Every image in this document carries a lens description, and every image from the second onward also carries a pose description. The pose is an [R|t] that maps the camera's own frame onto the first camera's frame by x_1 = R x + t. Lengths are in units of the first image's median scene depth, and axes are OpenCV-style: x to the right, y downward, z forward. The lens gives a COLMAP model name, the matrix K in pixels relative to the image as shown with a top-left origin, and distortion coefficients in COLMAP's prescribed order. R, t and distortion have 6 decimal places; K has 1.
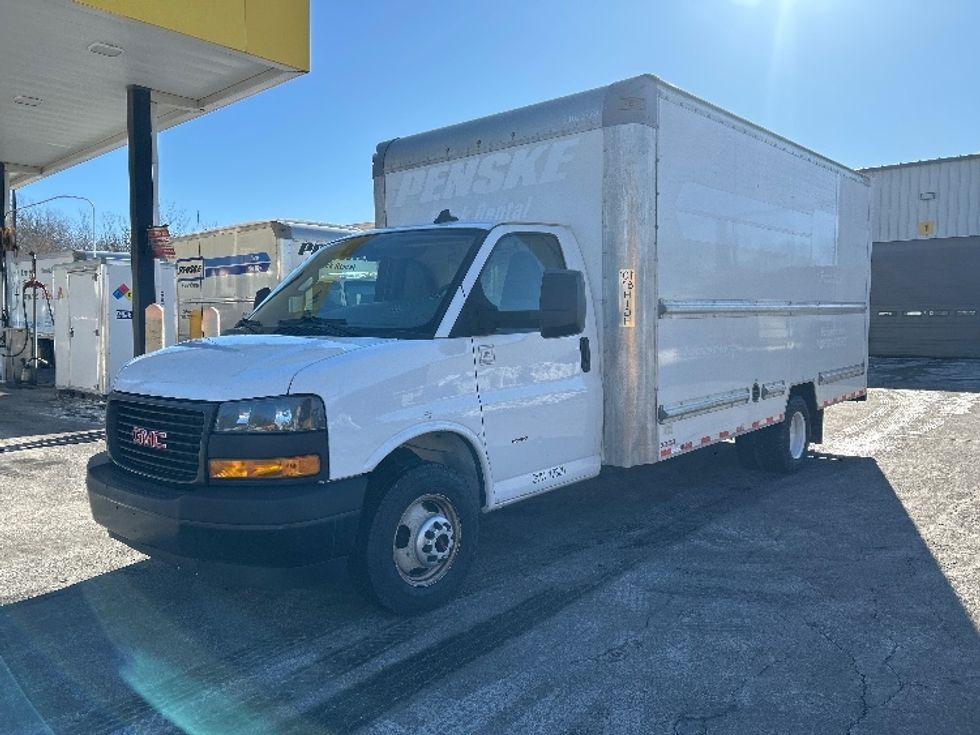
lens RADIAL K [[727.8, 0, 490.0], [0, 727.8, 367.5], [0, 0, 1]] dist [0.075637, -0.089321]
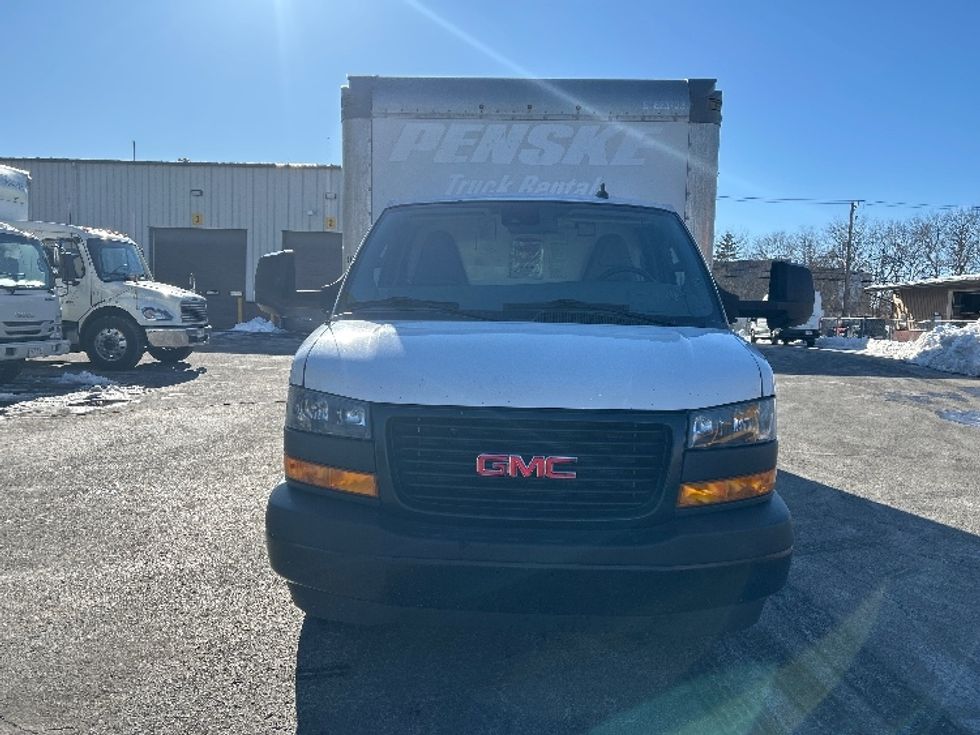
lens RADIAL K [[727.8, 0, 490.0], [0, 727.8, 367.5], [0, 0, 1]] dist [0.075637, -0.089321]
pose [[0.781888, -0.026279, 0.622864, -0.627009], [0.008620, 0.999471, 0.031347, -0.015121], [-0.623359, -0.019140, 0.781702, 0.318623]]
